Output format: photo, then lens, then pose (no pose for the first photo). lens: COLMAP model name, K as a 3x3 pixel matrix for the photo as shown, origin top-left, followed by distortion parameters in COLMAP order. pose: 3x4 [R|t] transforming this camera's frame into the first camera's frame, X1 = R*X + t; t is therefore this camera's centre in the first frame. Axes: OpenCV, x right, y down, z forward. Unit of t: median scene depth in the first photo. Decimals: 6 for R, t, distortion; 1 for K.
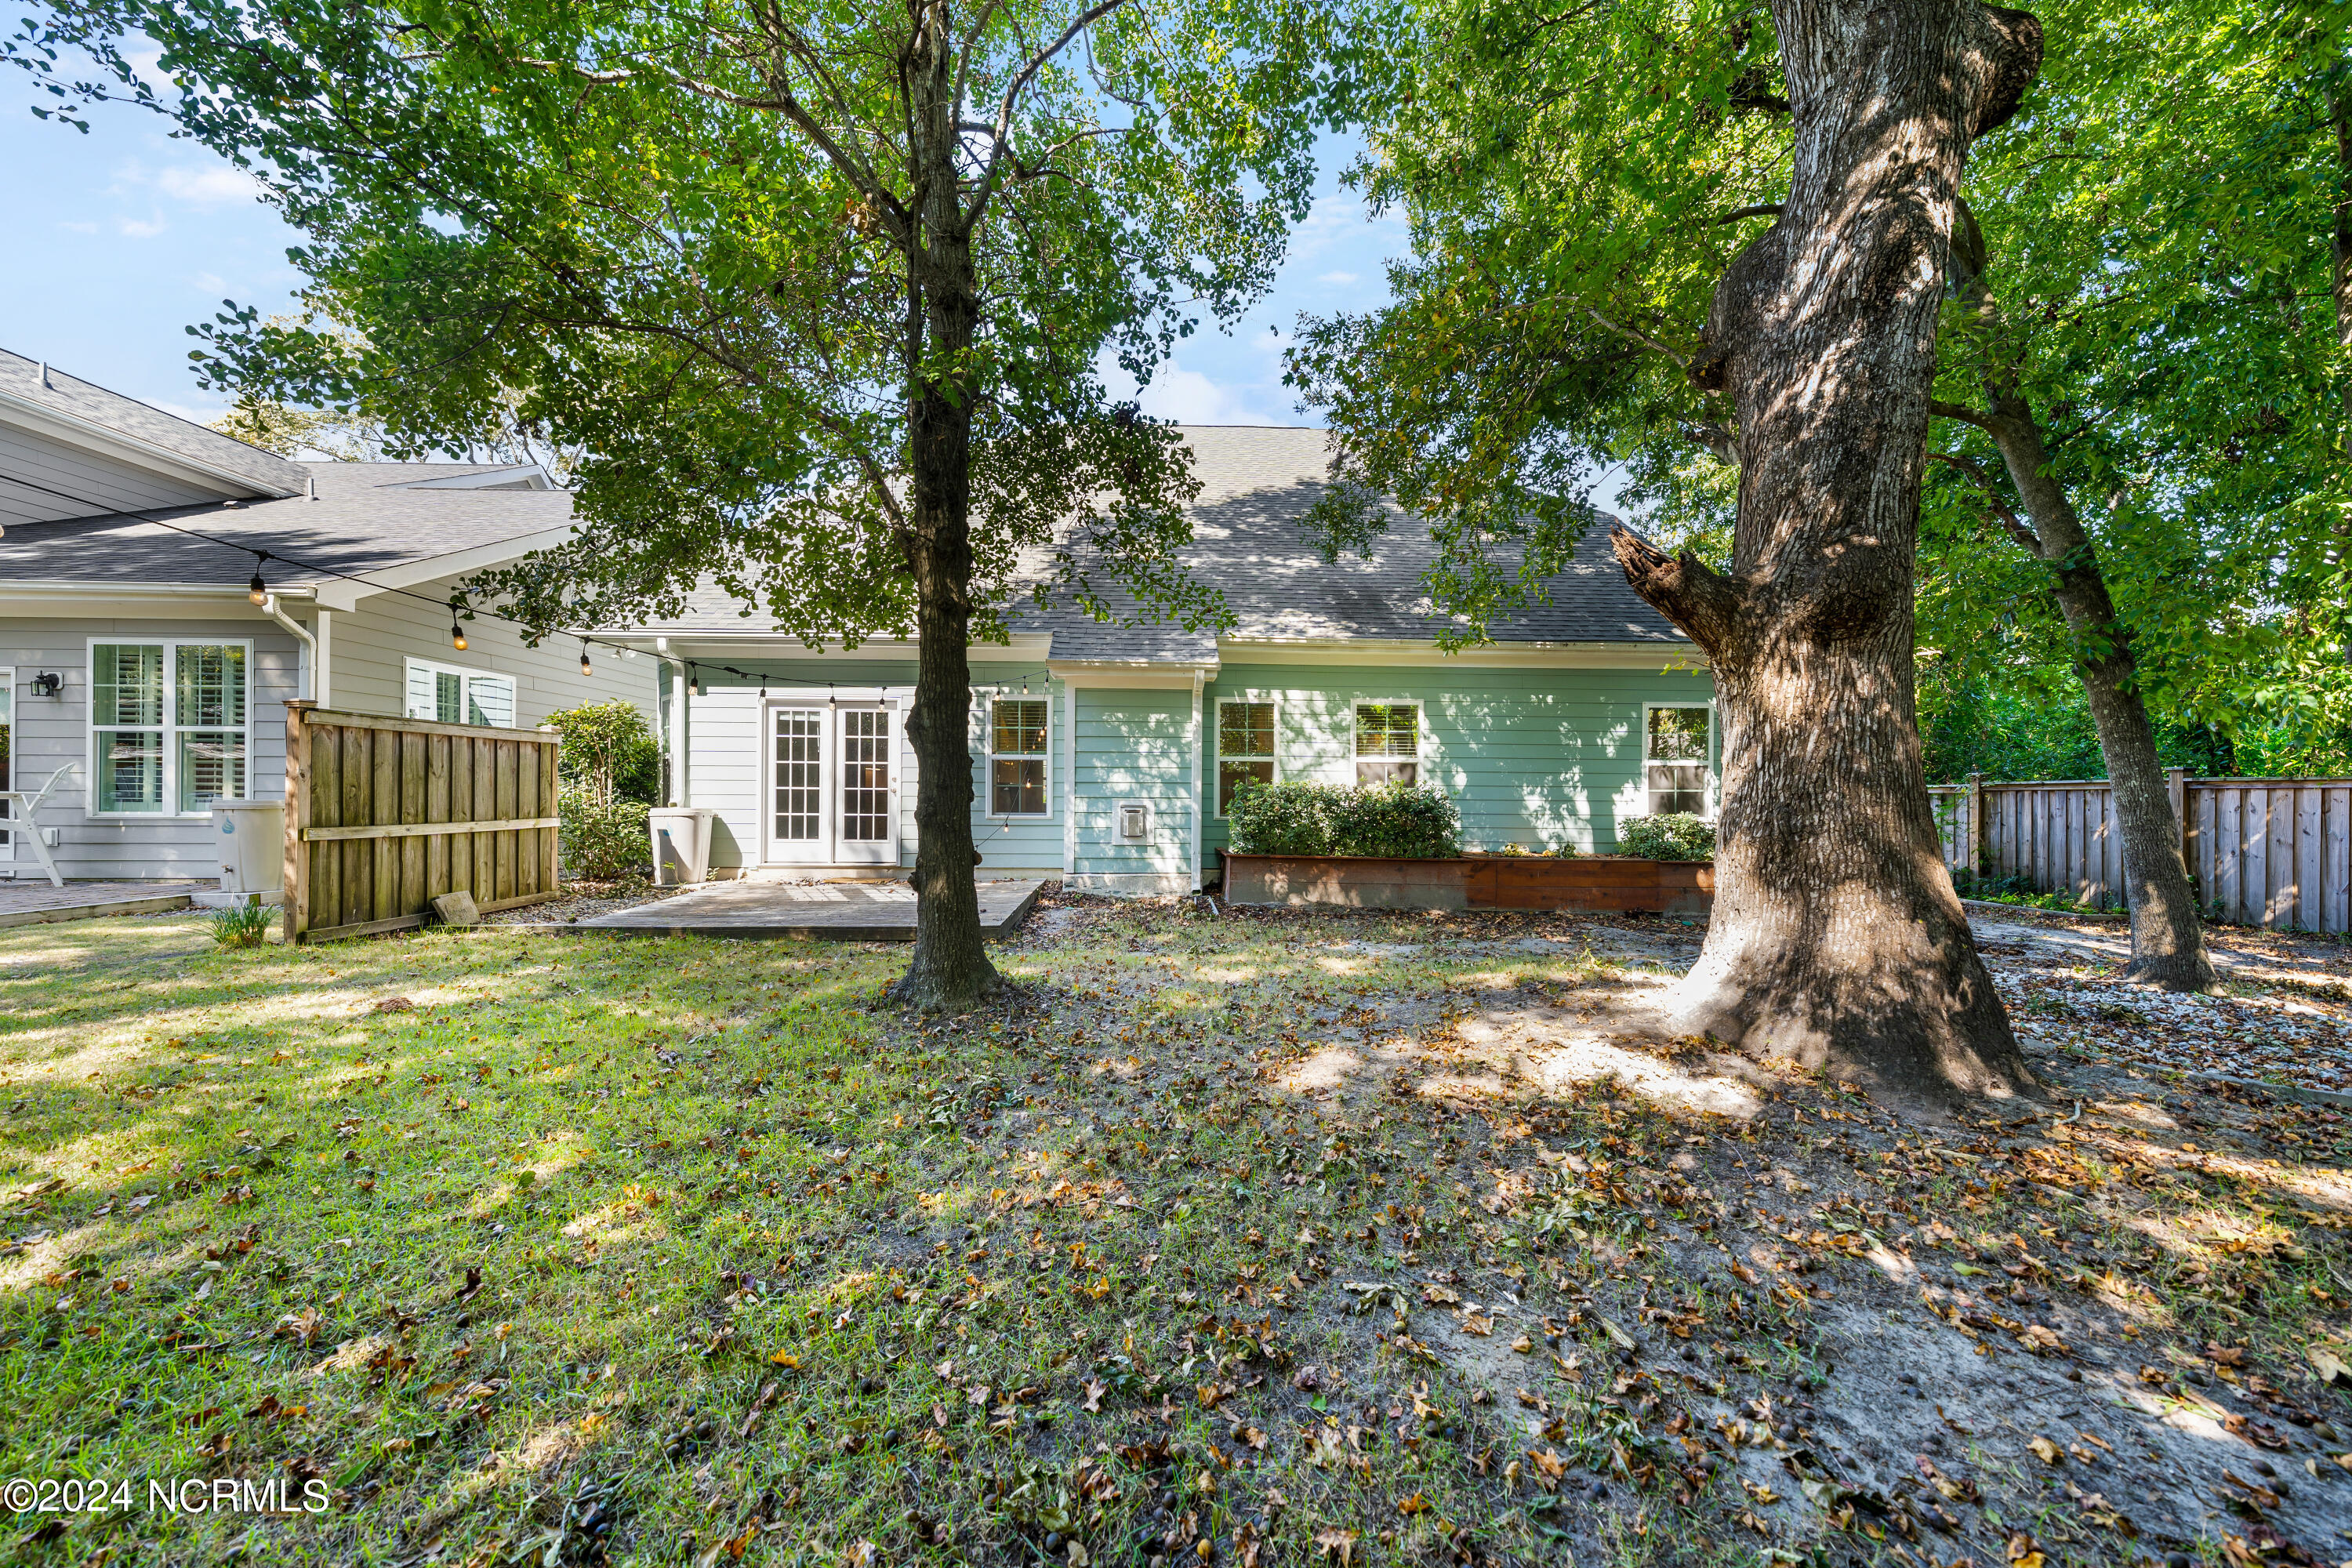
lens RADIAL K [[803.3, 0, 1174.0], [0, 803.3, 794.0], [0, 0, 1]] dist [0.001403, 0.000050]
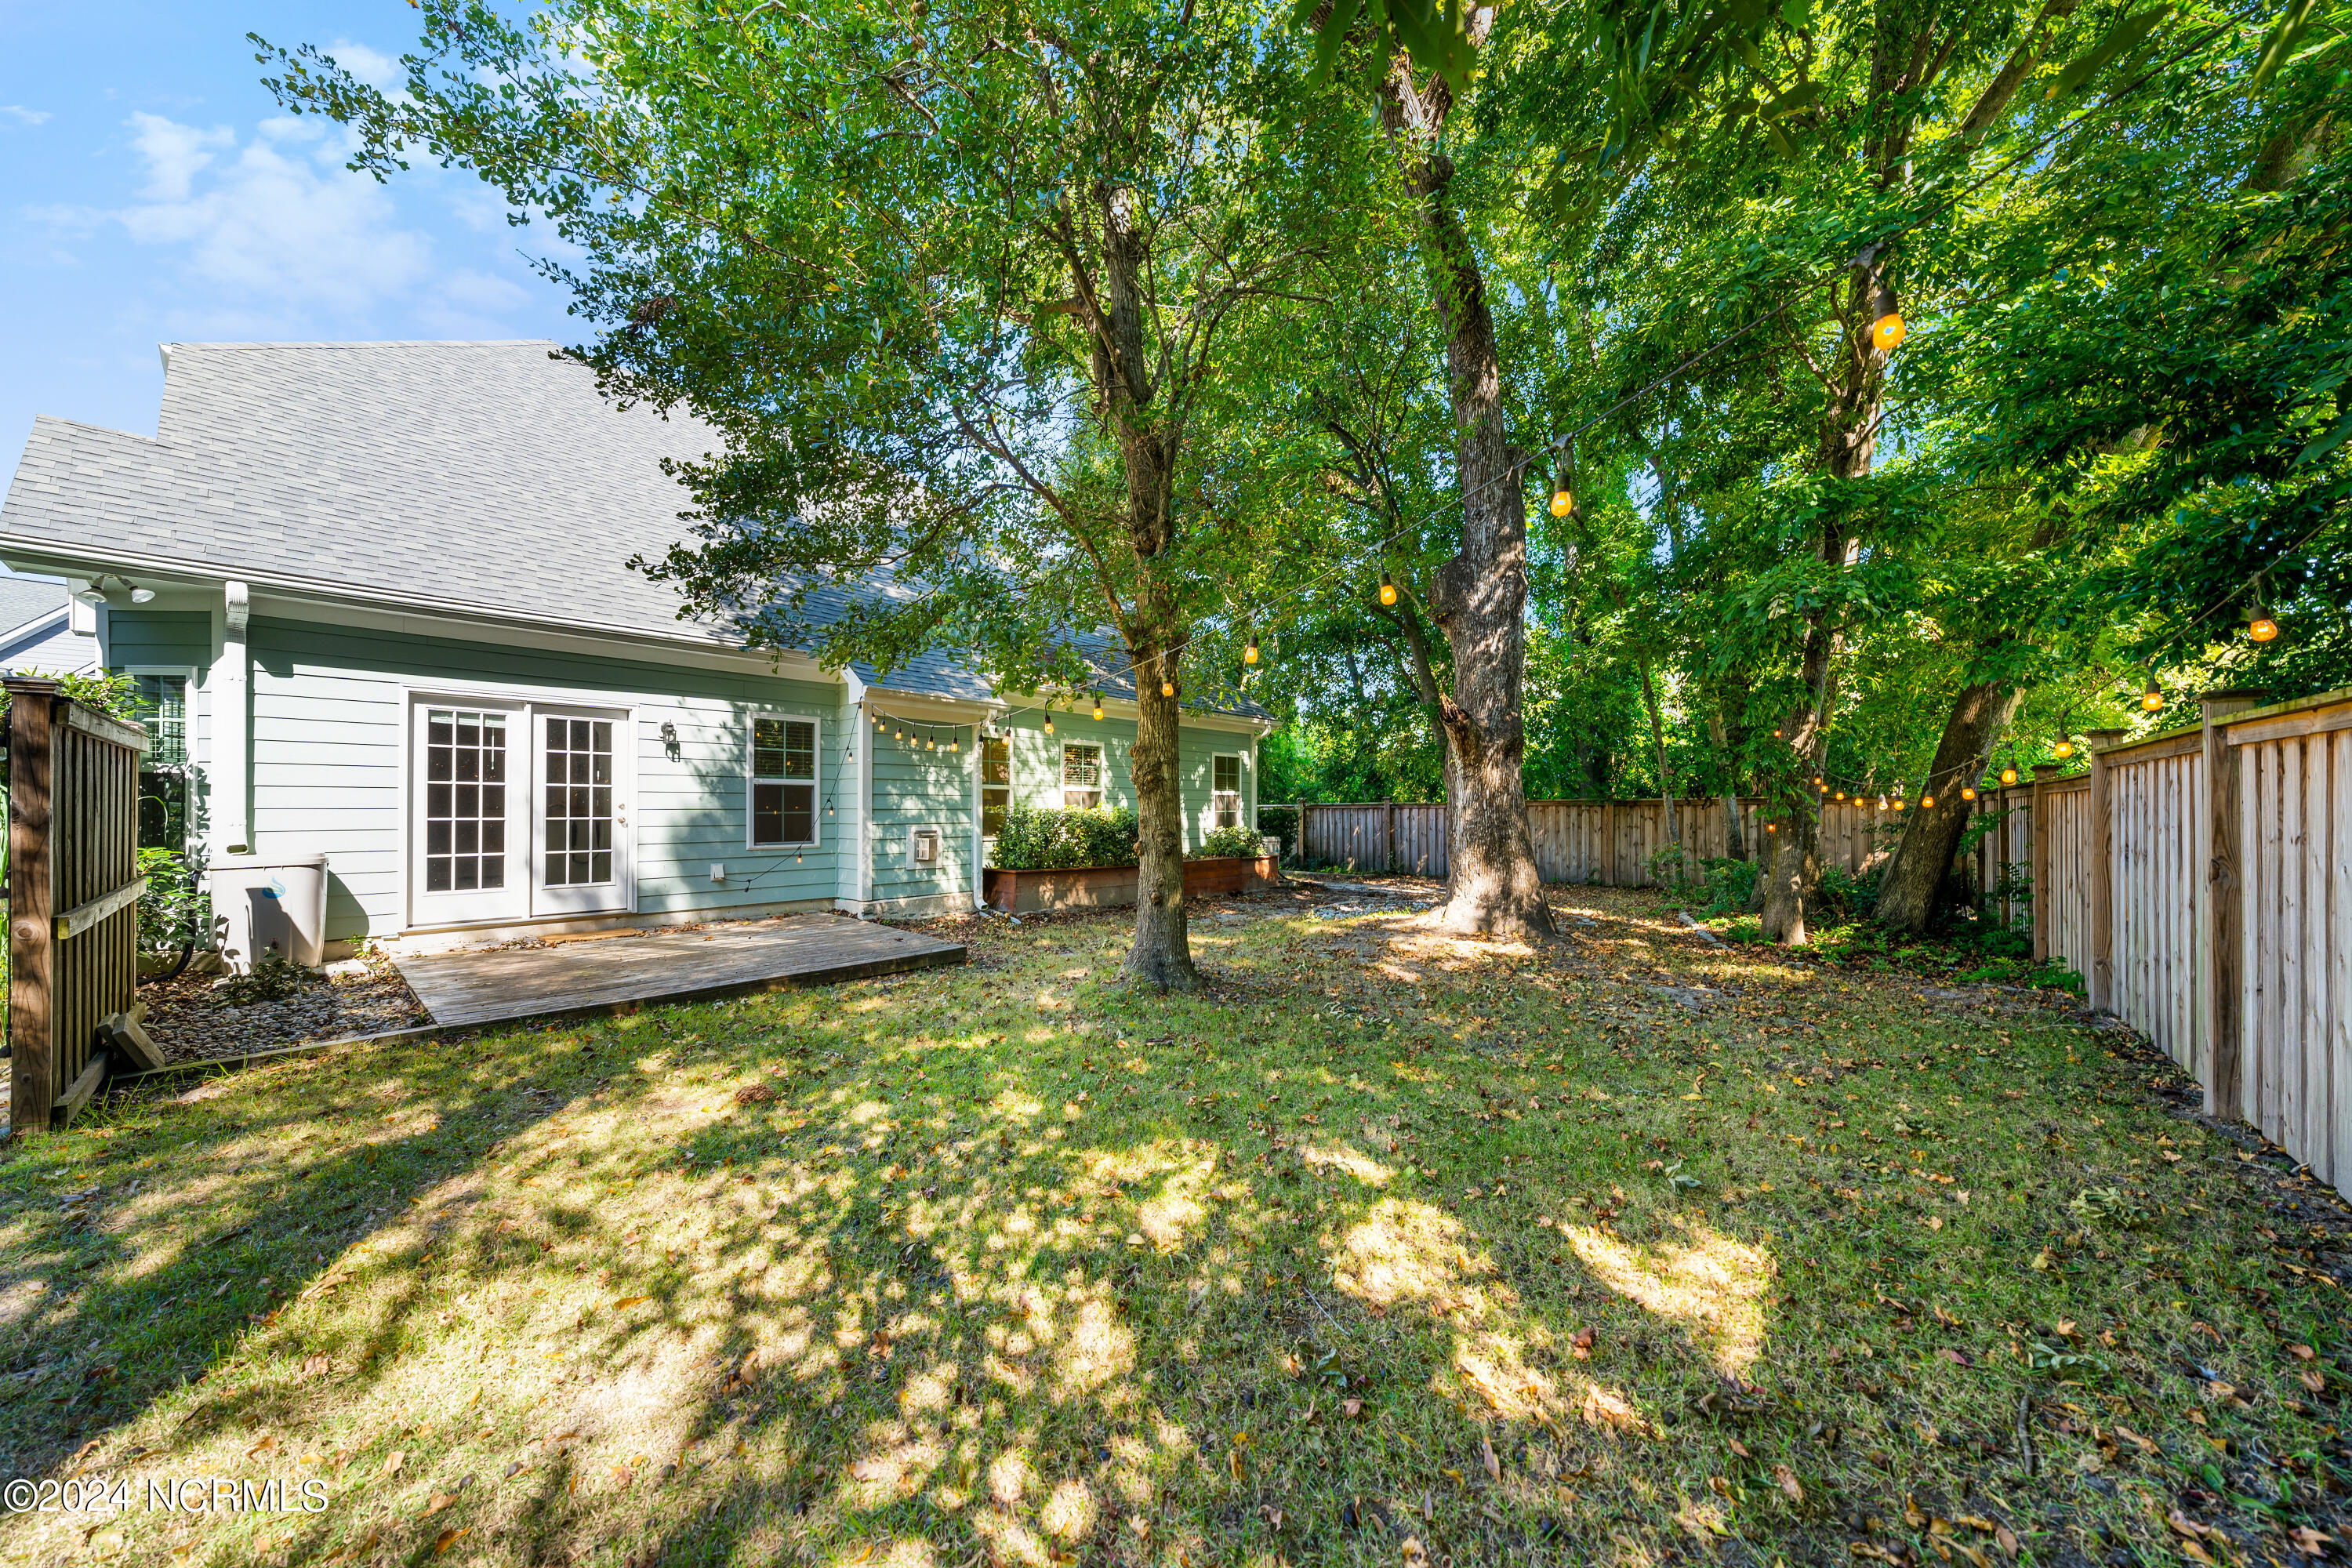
lens RADIAL K [[803.3, 0, 1174.0], [0, 803.3, 794.0], [0, 0, 1]] dist [0.001403, 0.000050]
pose [[0.683735, 0.006386, 0.729703, -0.561568], [0.003345, 0.999924, -0.011884, -0.018844], [-0.729723, 0.010566, 0.683661, 0.038516]]
